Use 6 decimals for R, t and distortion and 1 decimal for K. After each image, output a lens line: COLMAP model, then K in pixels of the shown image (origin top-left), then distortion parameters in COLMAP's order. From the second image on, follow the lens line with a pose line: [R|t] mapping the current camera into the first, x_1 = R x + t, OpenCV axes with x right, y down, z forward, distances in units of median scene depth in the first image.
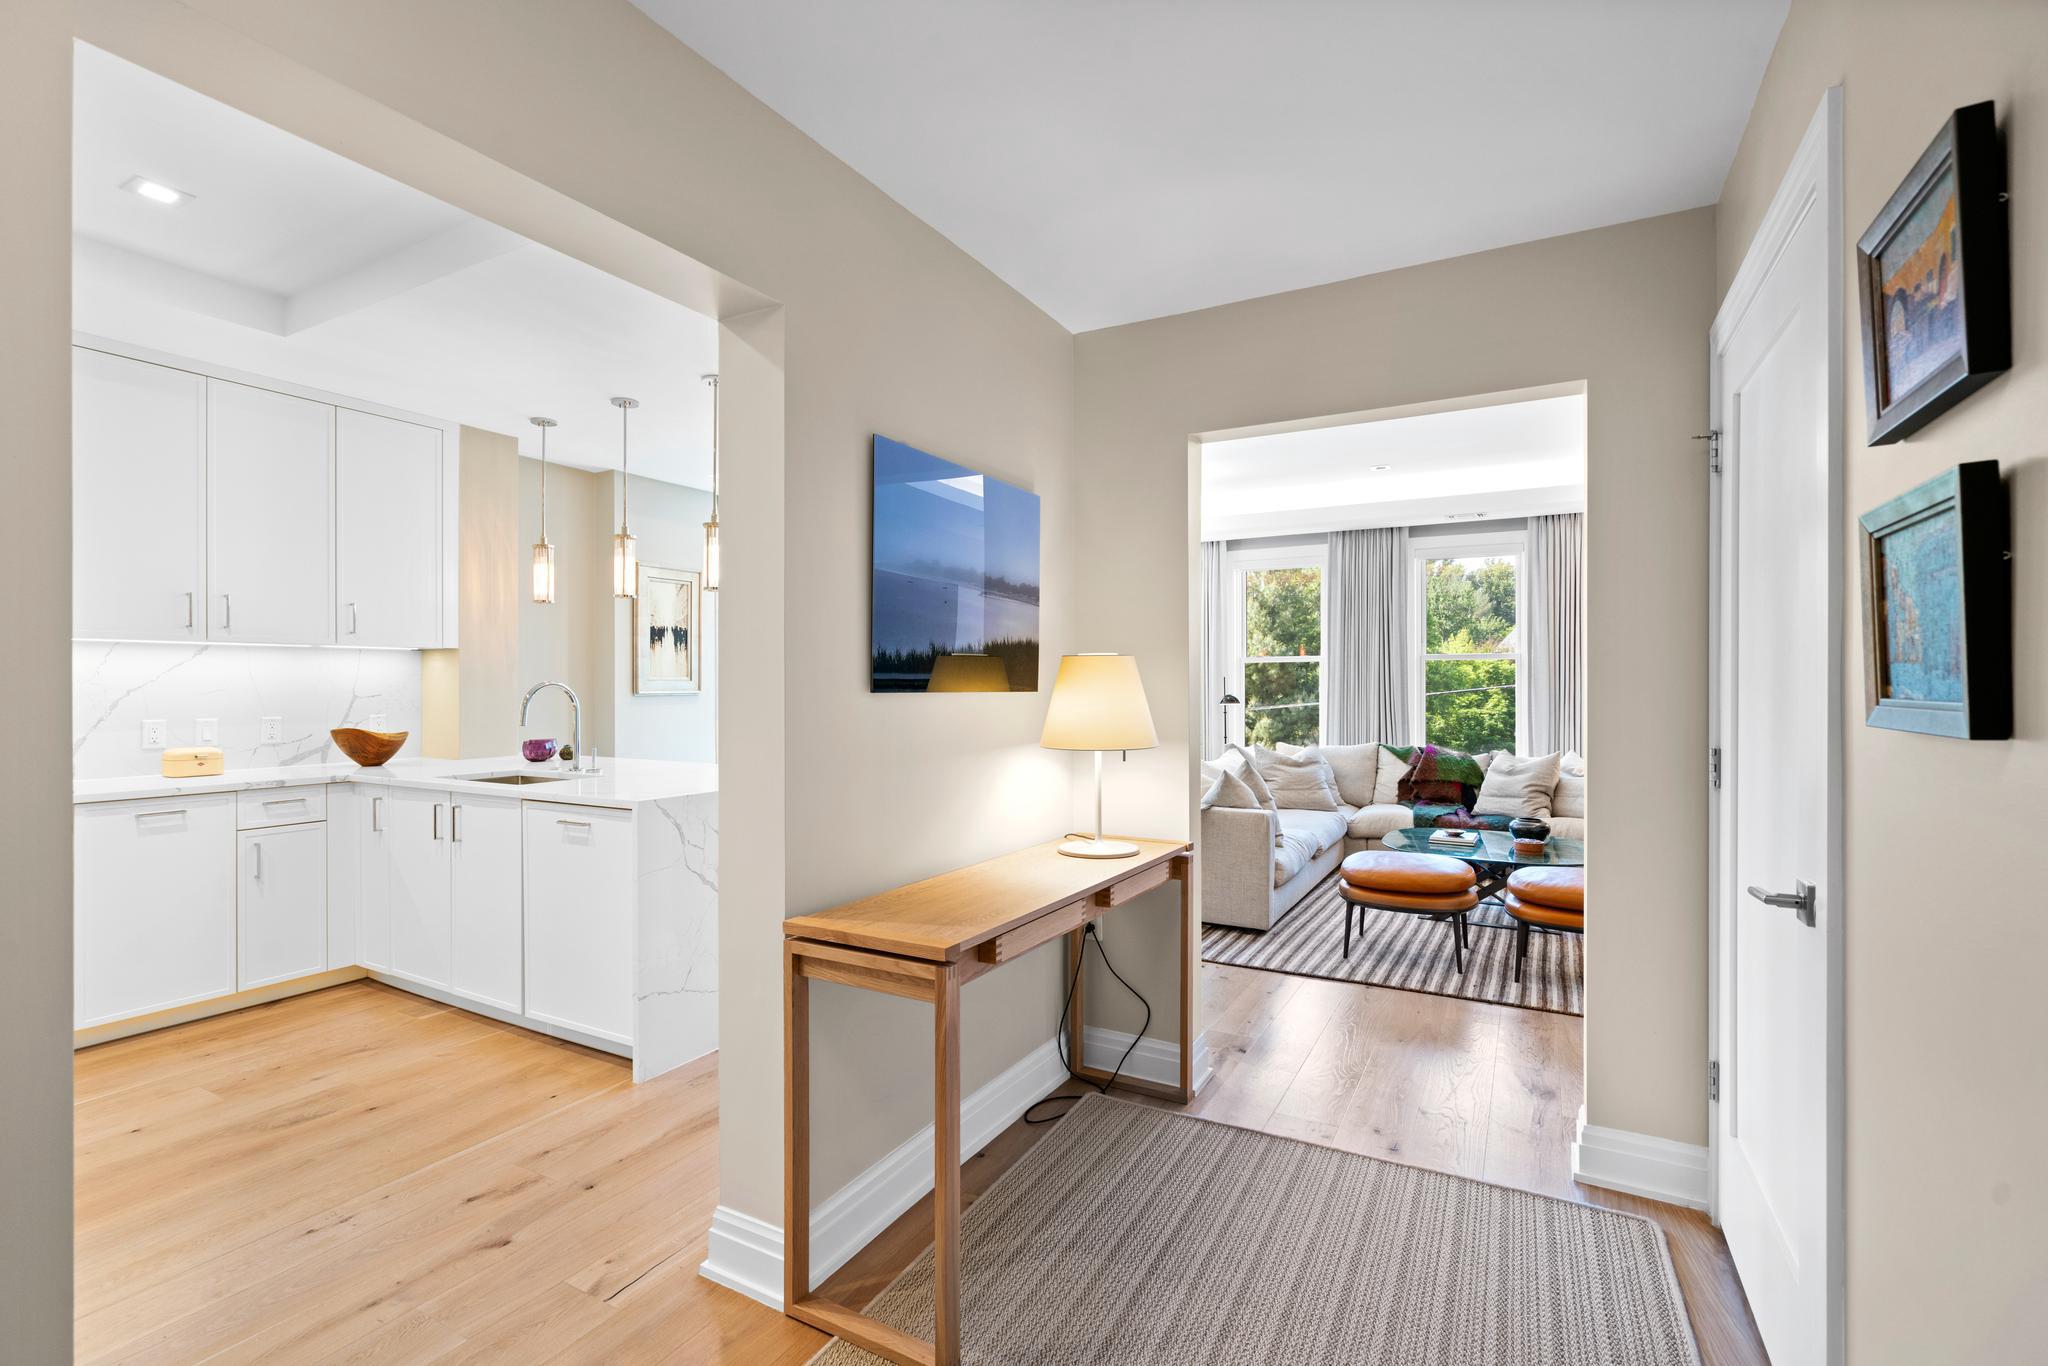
lens RADIAL K [[925.5, 0, 1020.8], [0, 925.5, 687.5], [0, 0, 1]] dist [-0.005039, 0.002374]
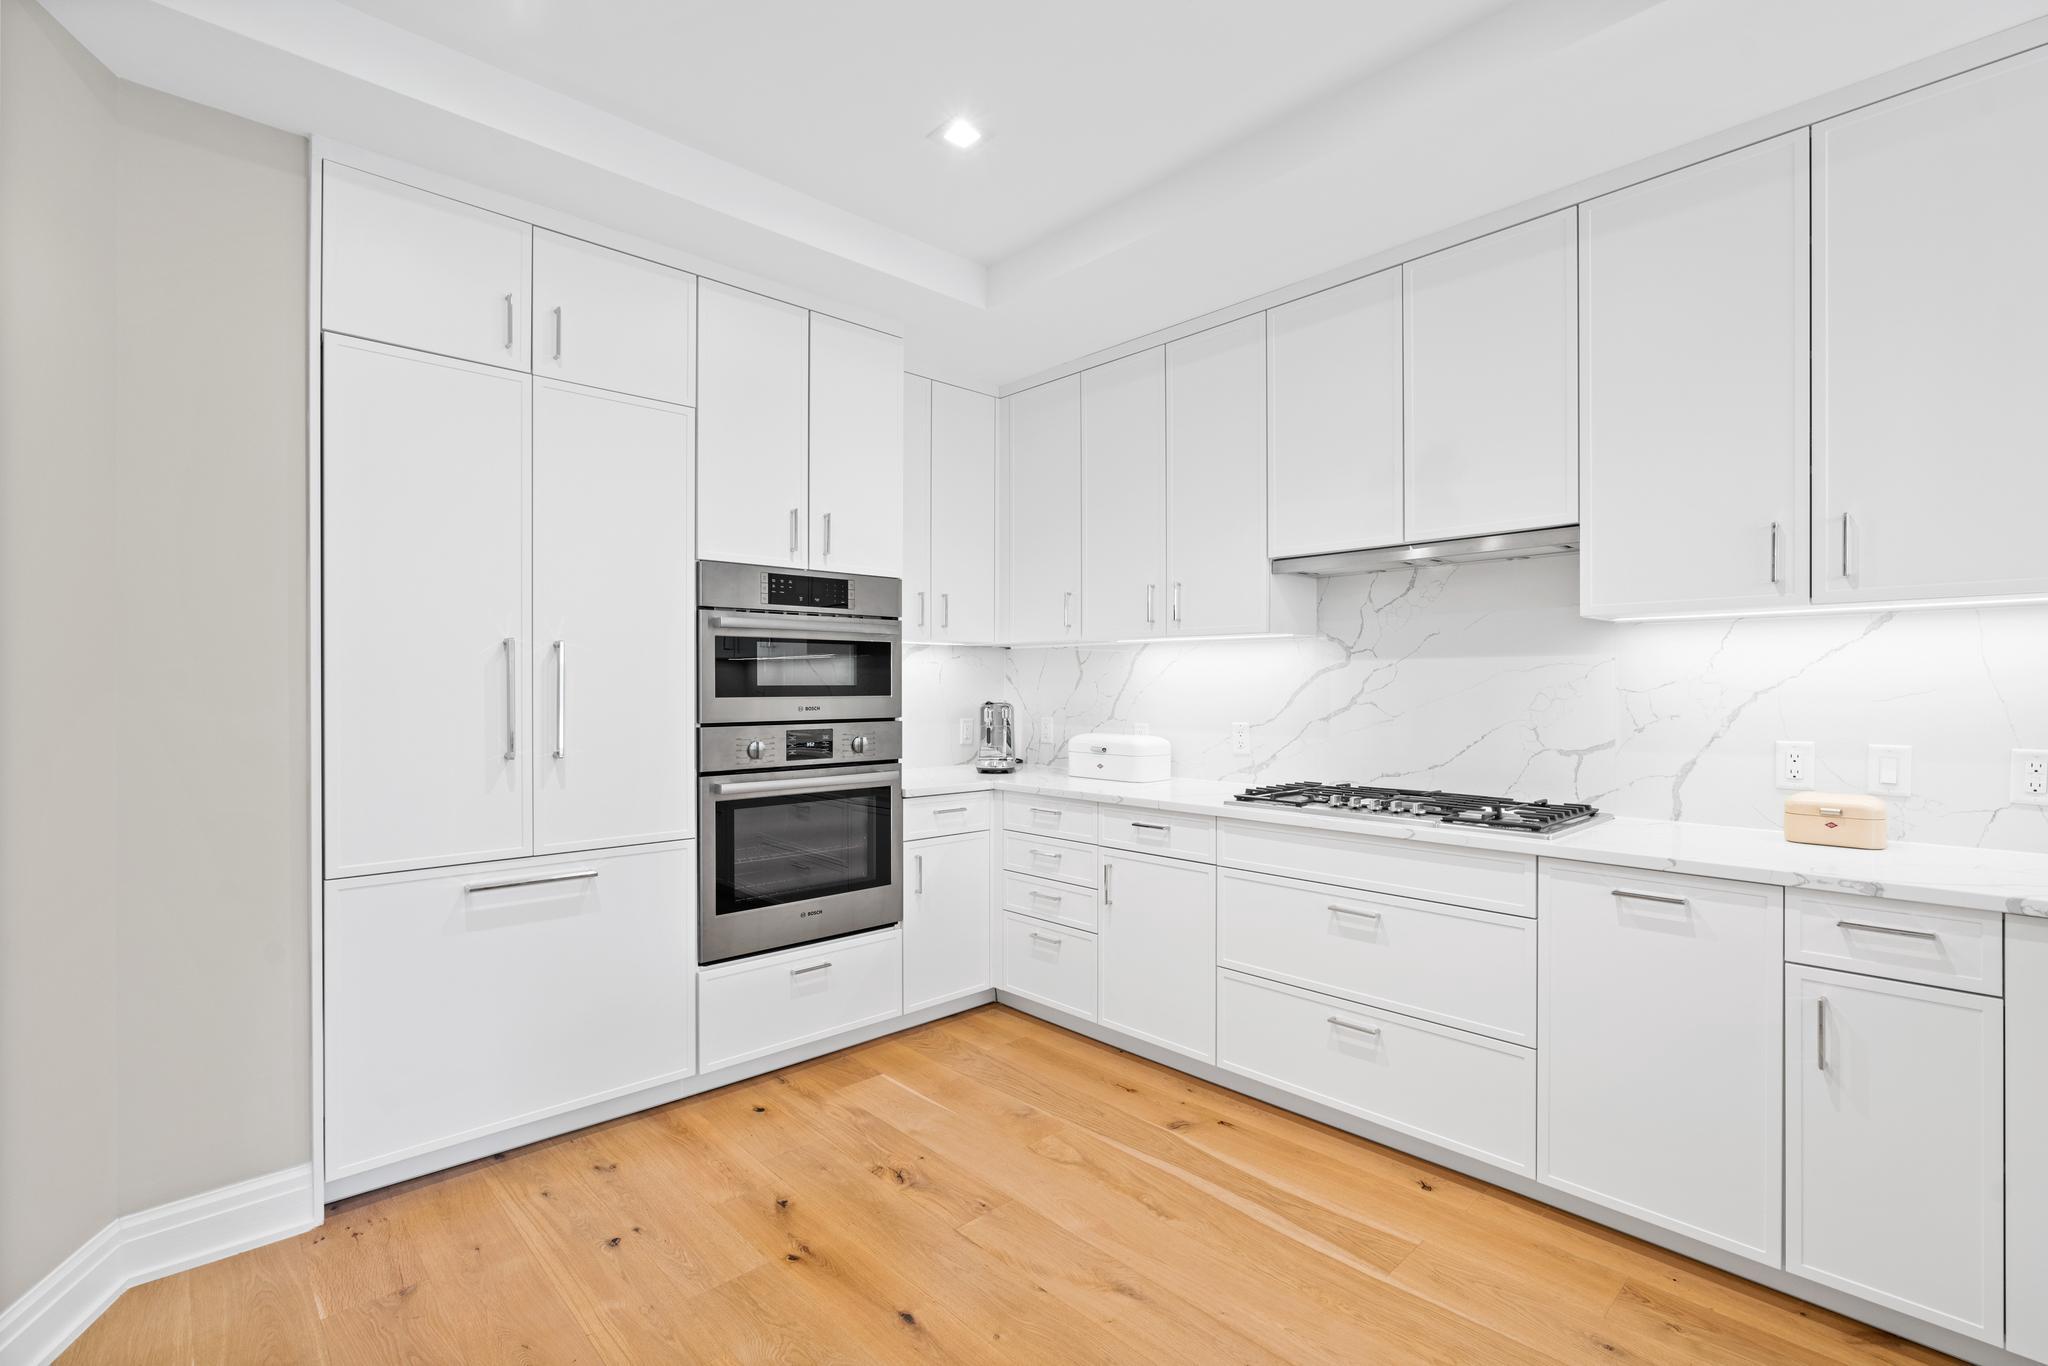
lens RADIAL K [[925.5, 0, 1017.4], [0, 925.5, 689.8], [0, 0, 1]] dist [-0.005039, 0.002374]
pose [[-0.302800, 0.003292, -0.953048, -0.201943], [-0.002903, 0.999986, 0.004376, 0.000184], [0.953050, 0.004091, -0.302786, 0.682338]]
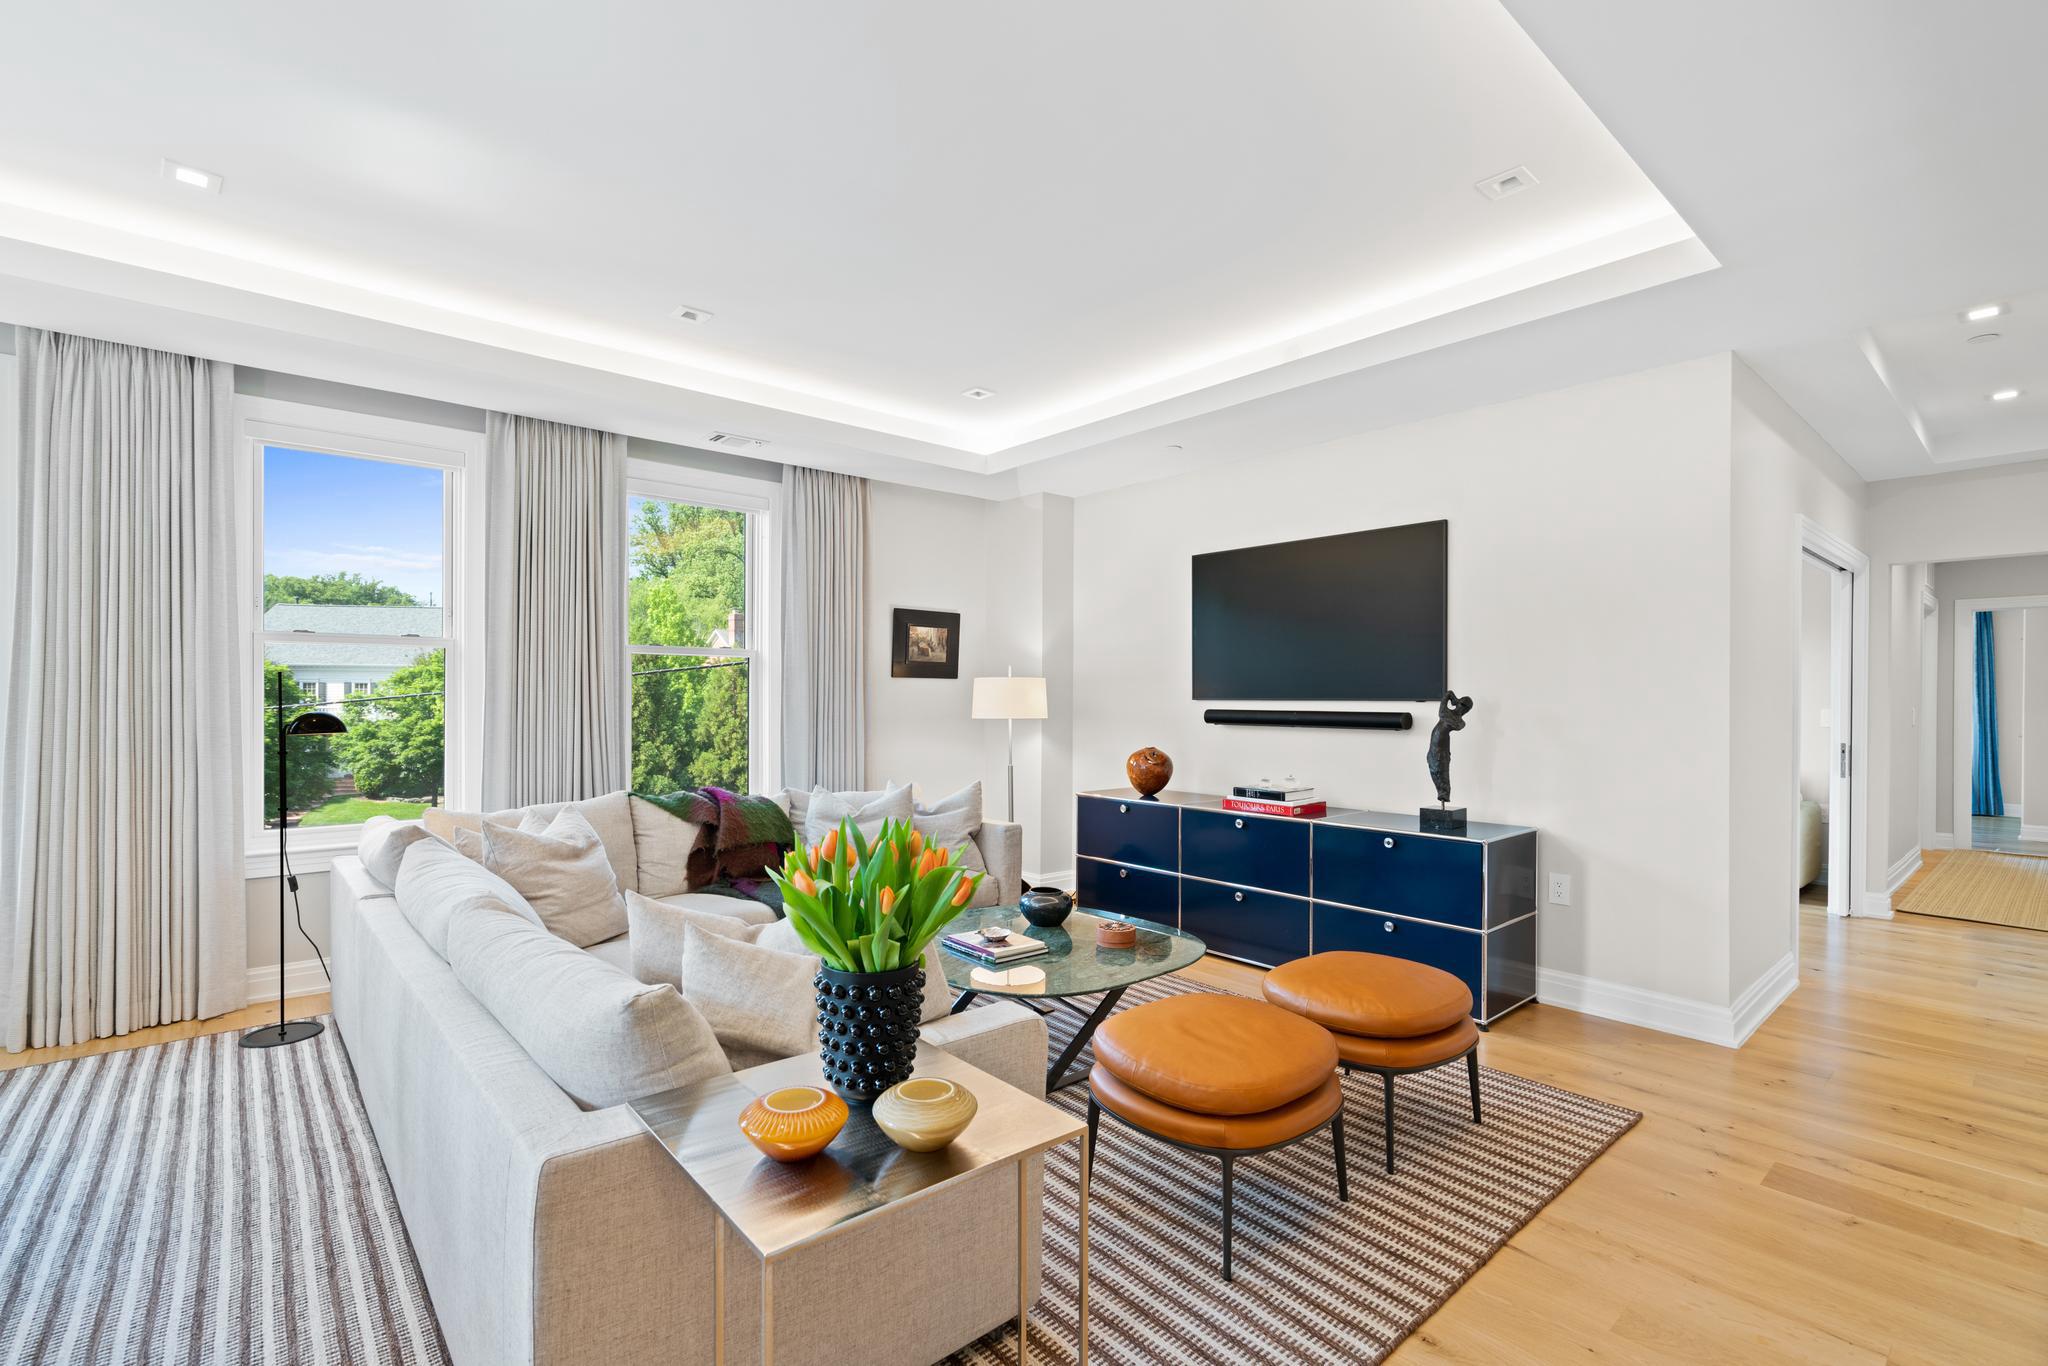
lens RADIAL K [[925.5, 0, 1019.3], [0, 925.5, 690.4], [0, 0, 1]] dist [-0.005039, 0.002374]
pose [[0.344022, 0.007166, 0.938934, -0.139555], [-0.003718, 0.999973, -0.006270, -0.001720], [-0.938954, -0.001334, 0.344039, 1.045208]]
